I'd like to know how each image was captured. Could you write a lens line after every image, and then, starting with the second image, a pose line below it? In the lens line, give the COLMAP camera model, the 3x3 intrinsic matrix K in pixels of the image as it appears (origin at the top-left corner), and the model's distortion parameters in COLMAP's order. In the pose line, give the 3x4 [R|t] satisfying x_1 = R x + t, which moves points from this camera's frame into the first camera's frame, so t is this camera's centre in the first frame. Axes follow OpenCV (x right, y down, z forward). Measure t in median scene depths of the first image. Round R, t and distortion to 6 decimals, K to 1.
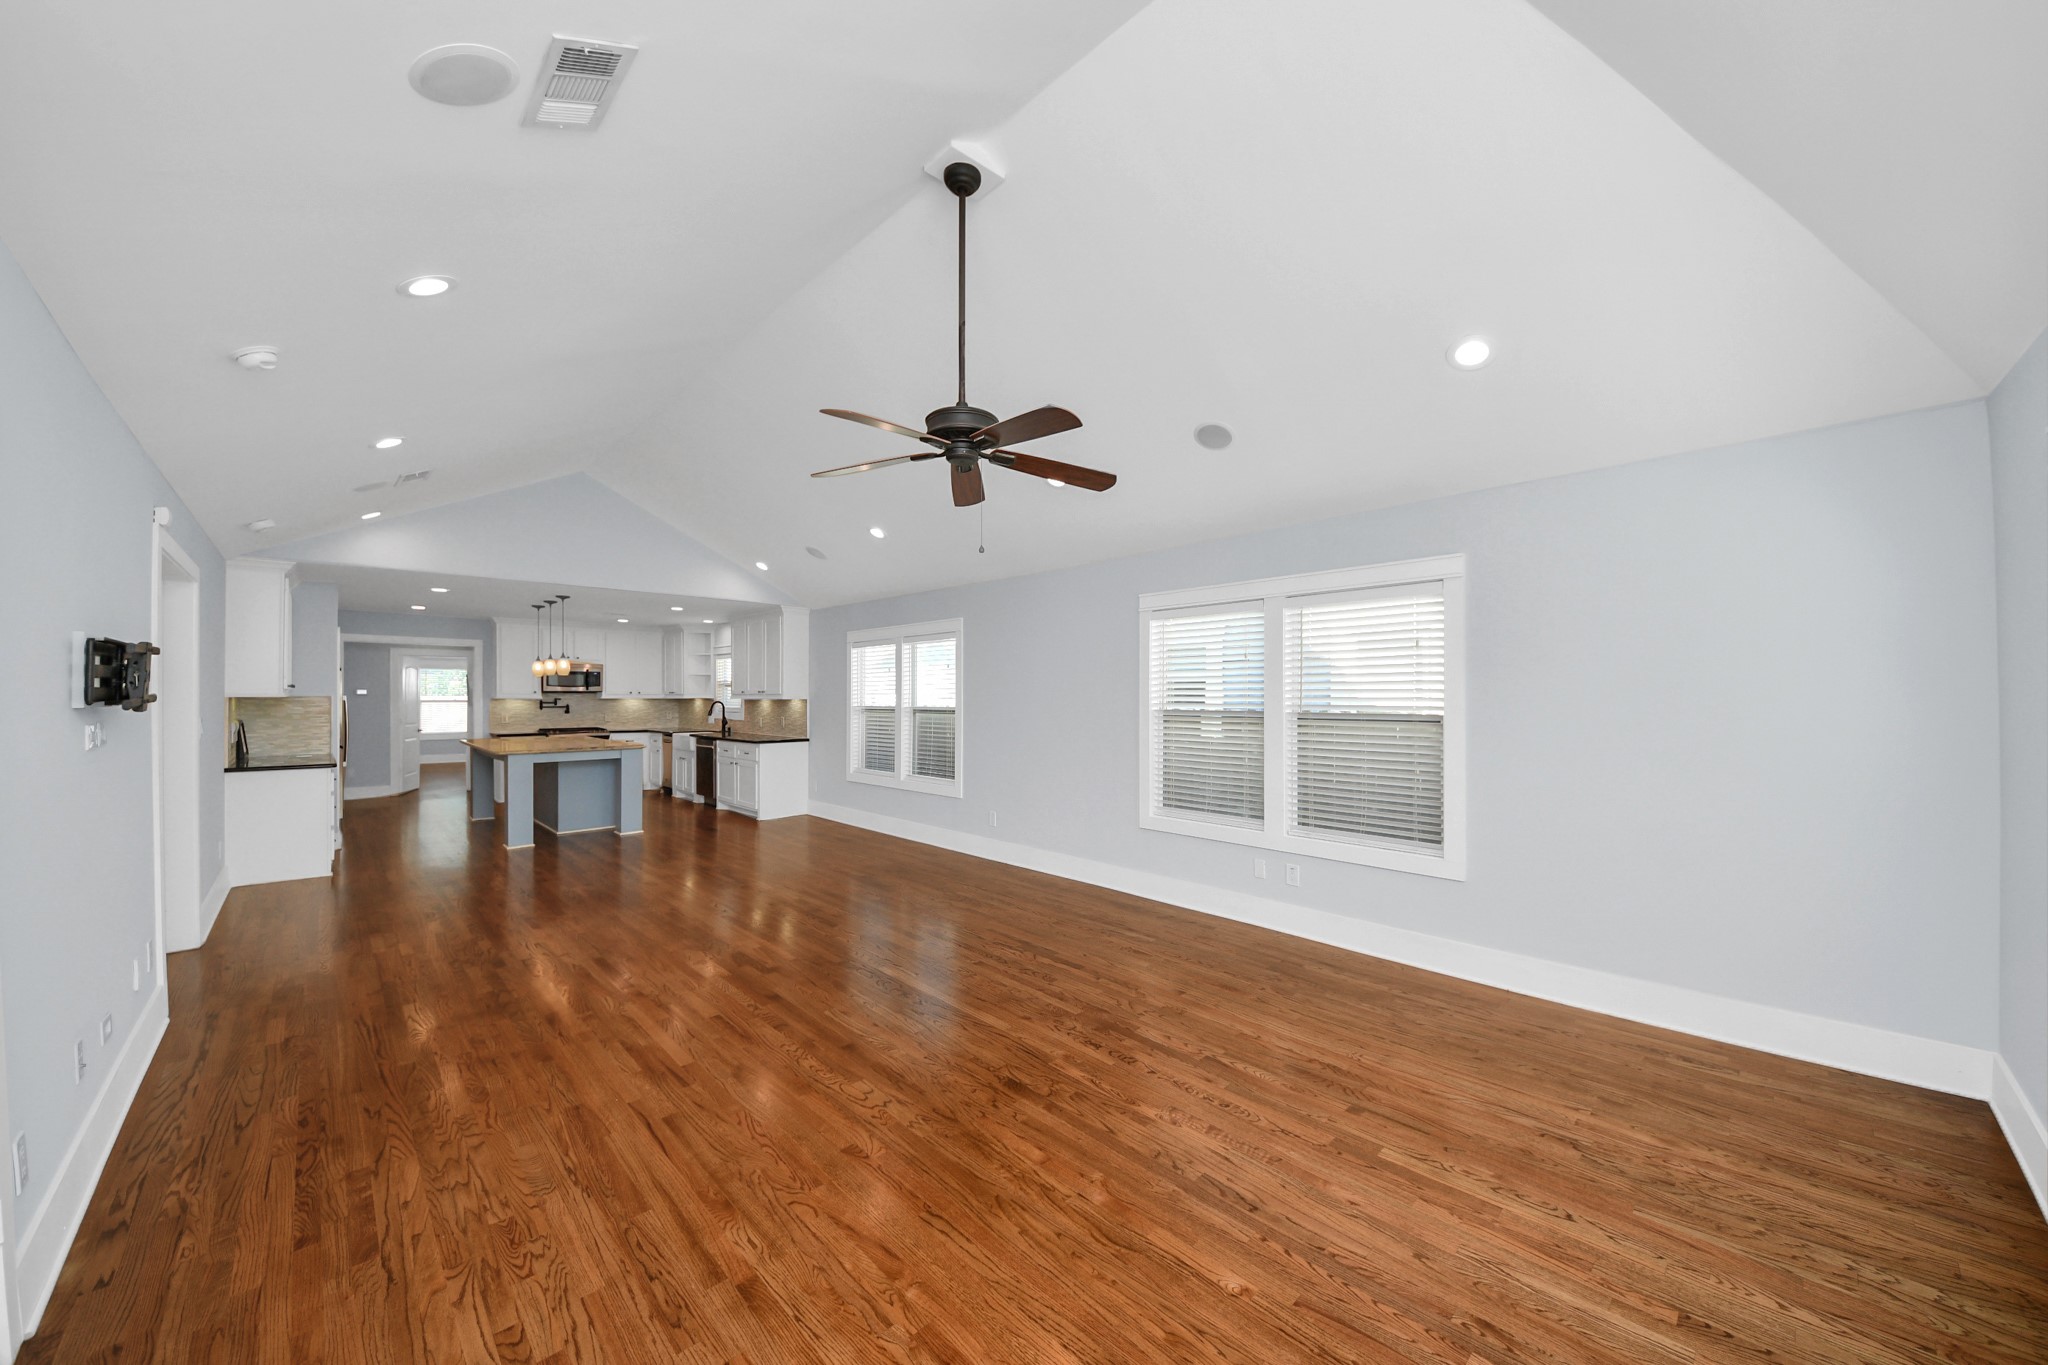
lens RADIAL K [[712.6, 0, 1026.5], [0, 712.6, 676.1], [0, 0, 1]] dist [0.008038, -0.000870]
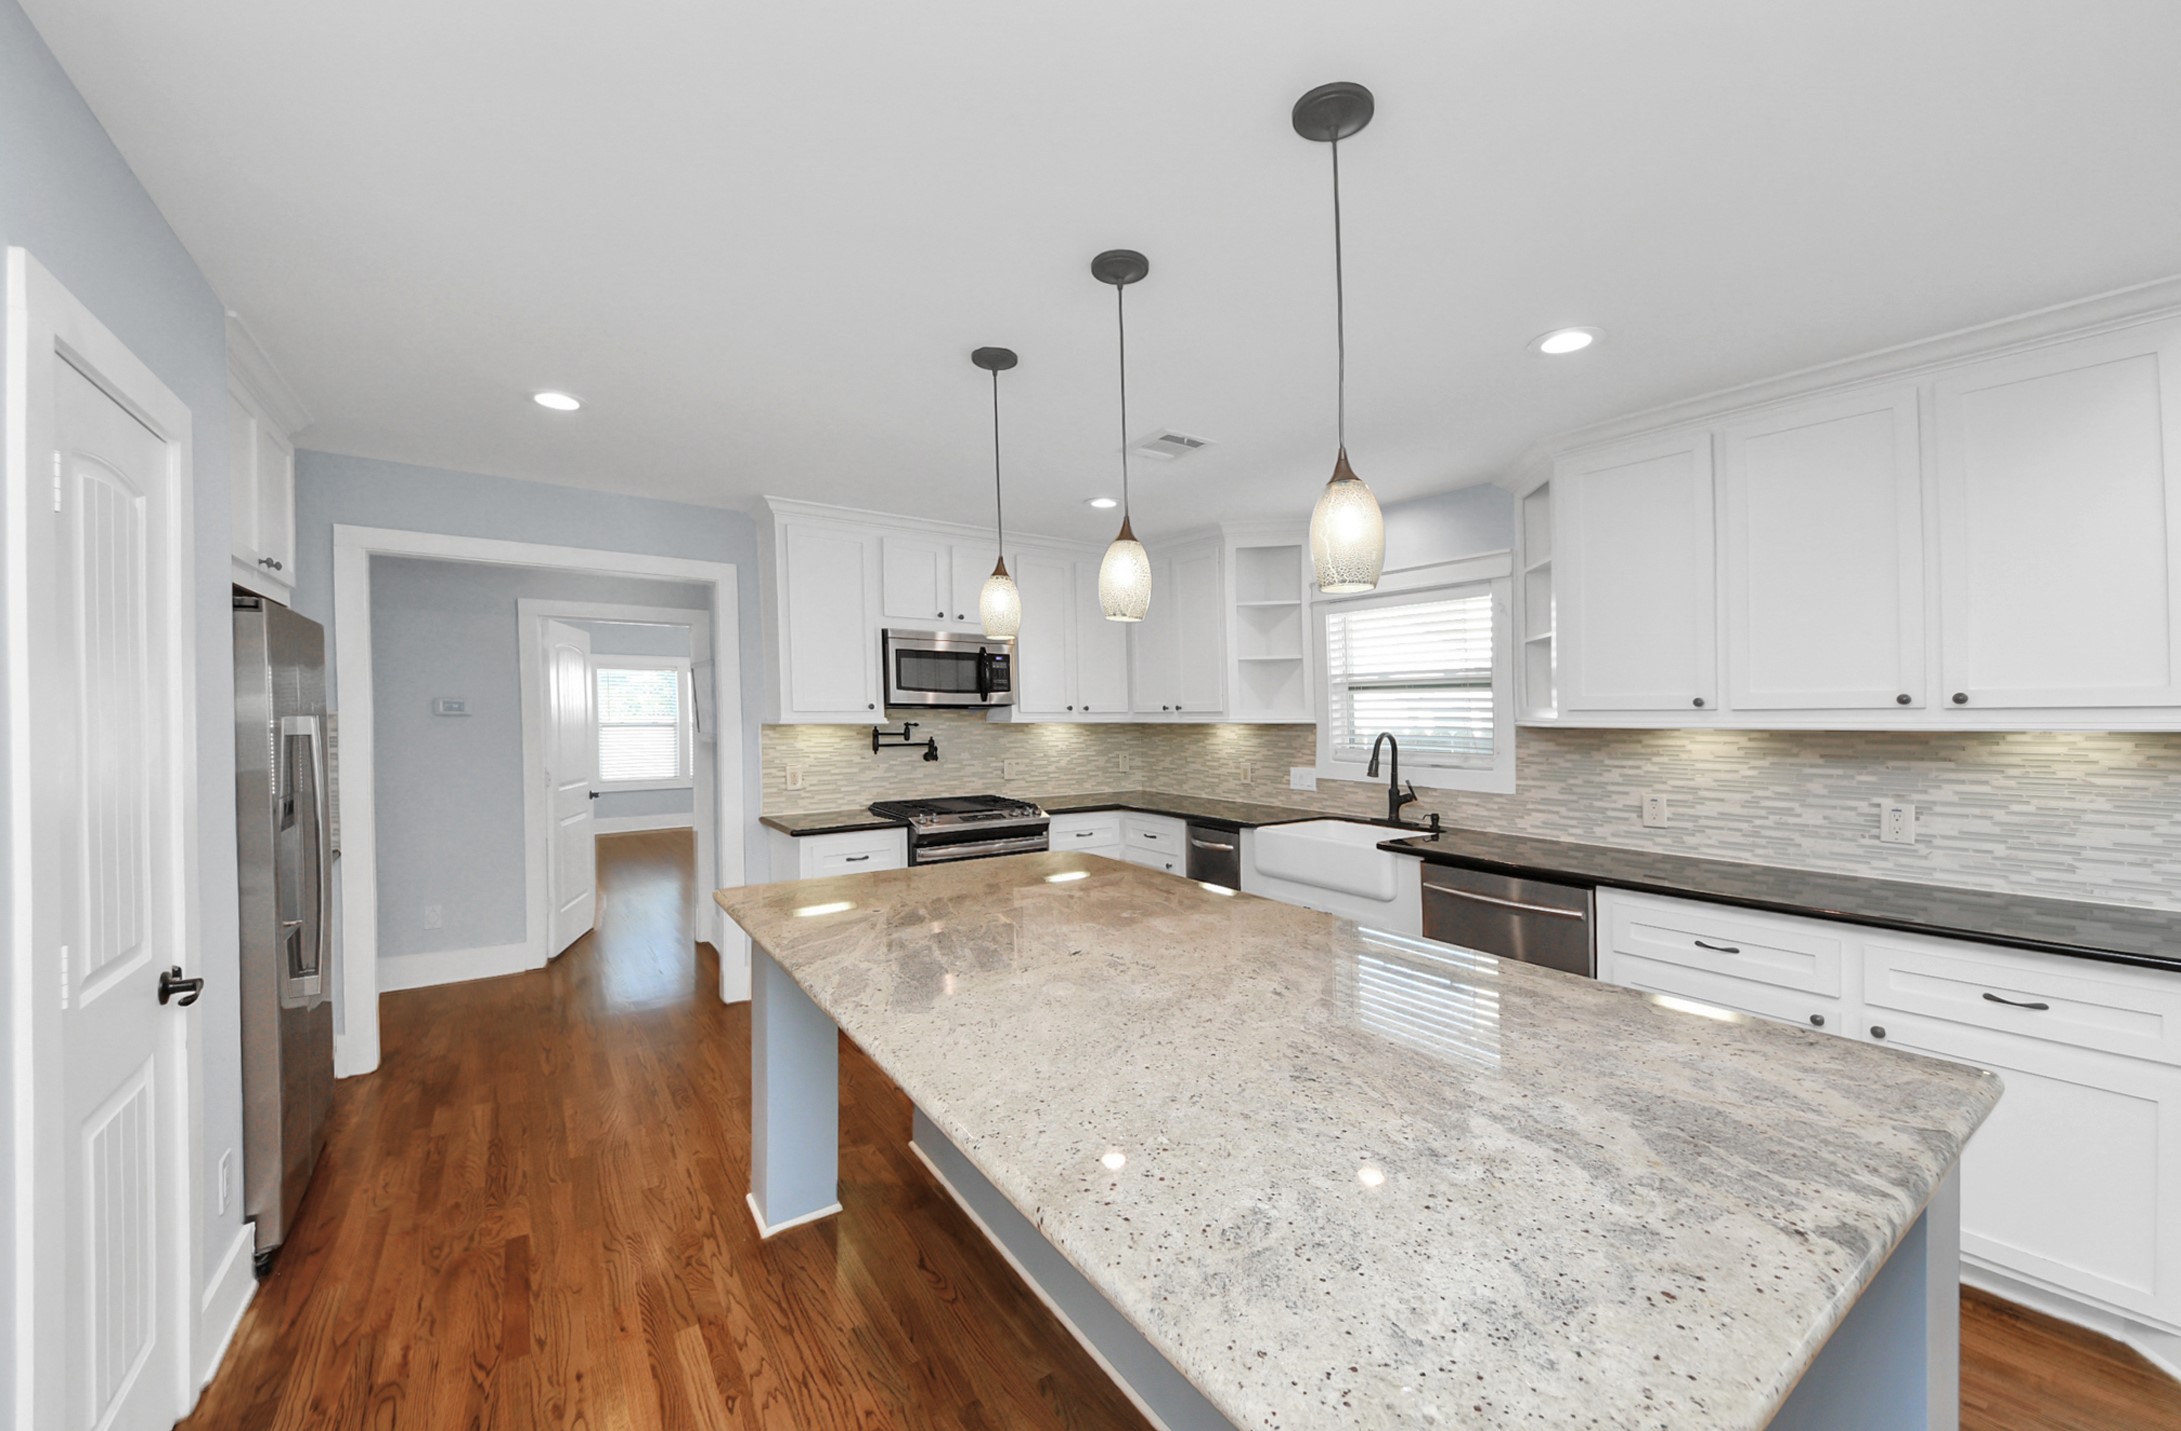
lens RADIAL K [[801.7, 0, 1104.6], [0, 801.7, 715.4], [0, 0, 1]] dist [0.007639, -0.002492]
pose [[0.989029, -0.004481, -0.147655, -1.259961], [0.009621, 0.999372, 0.034113, 0.034120], [0.147409, -0.035159, 0.988450, 1.523146]]
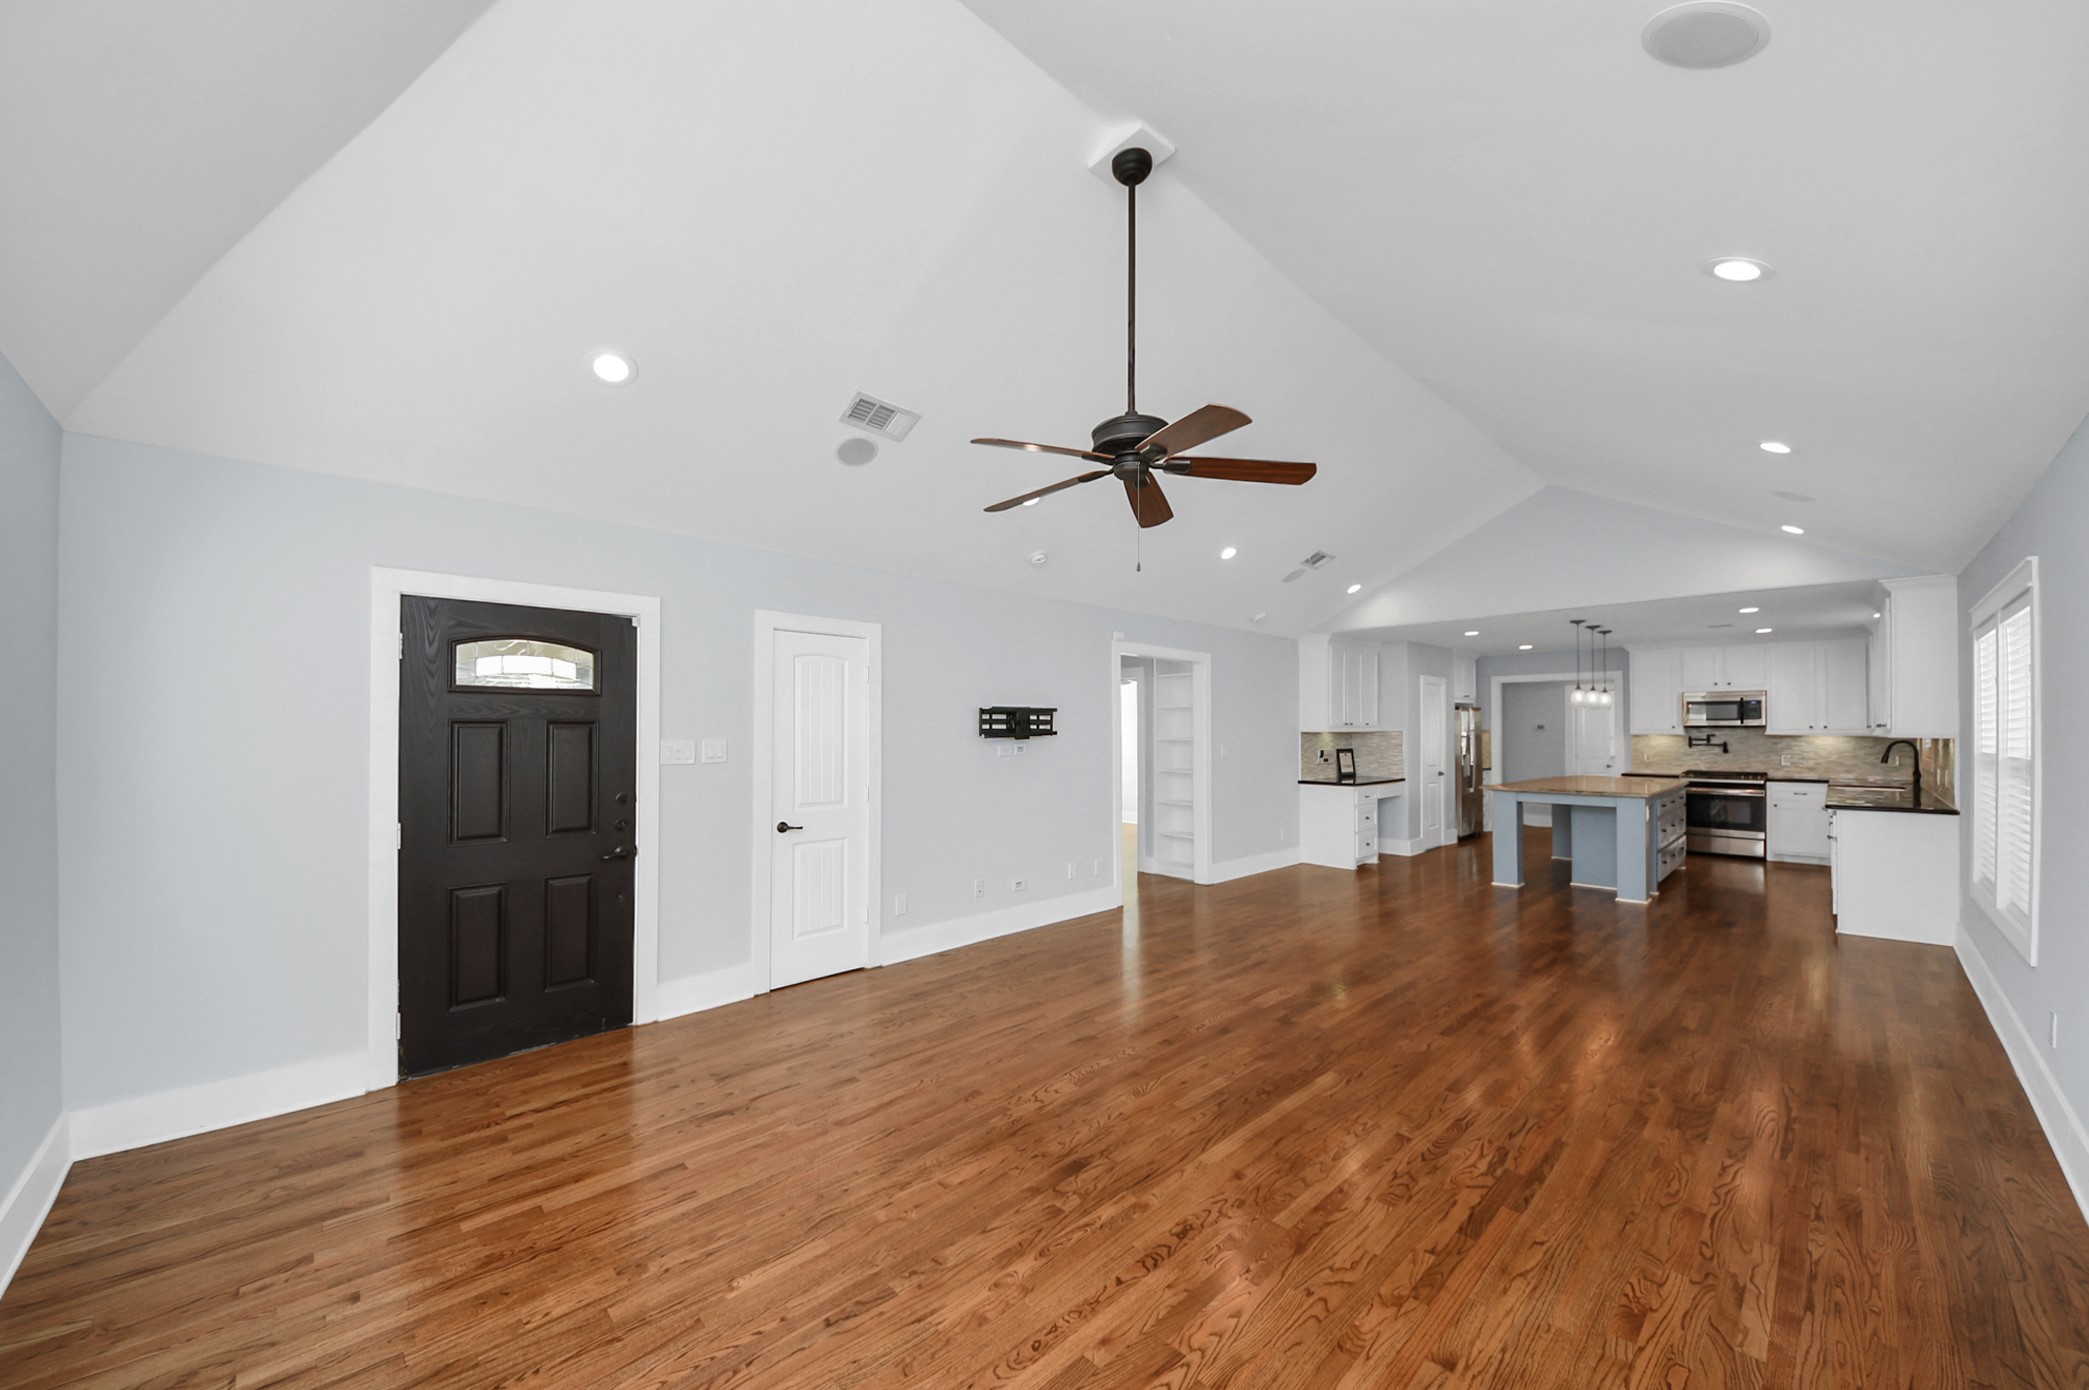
lens RADIAL K [[767.9, 0, 1034.7], [0, 767.9, 713.2], [0, 0, 1]] dist [0.007639, -0.002492]
pose [[-0.006408, -0.020819, -0.999763, 0.597485], [0.027335, 0.999406, -0.020986, 0.011077], [0.999606, -0.027463, -0.005835, 0.599212]]
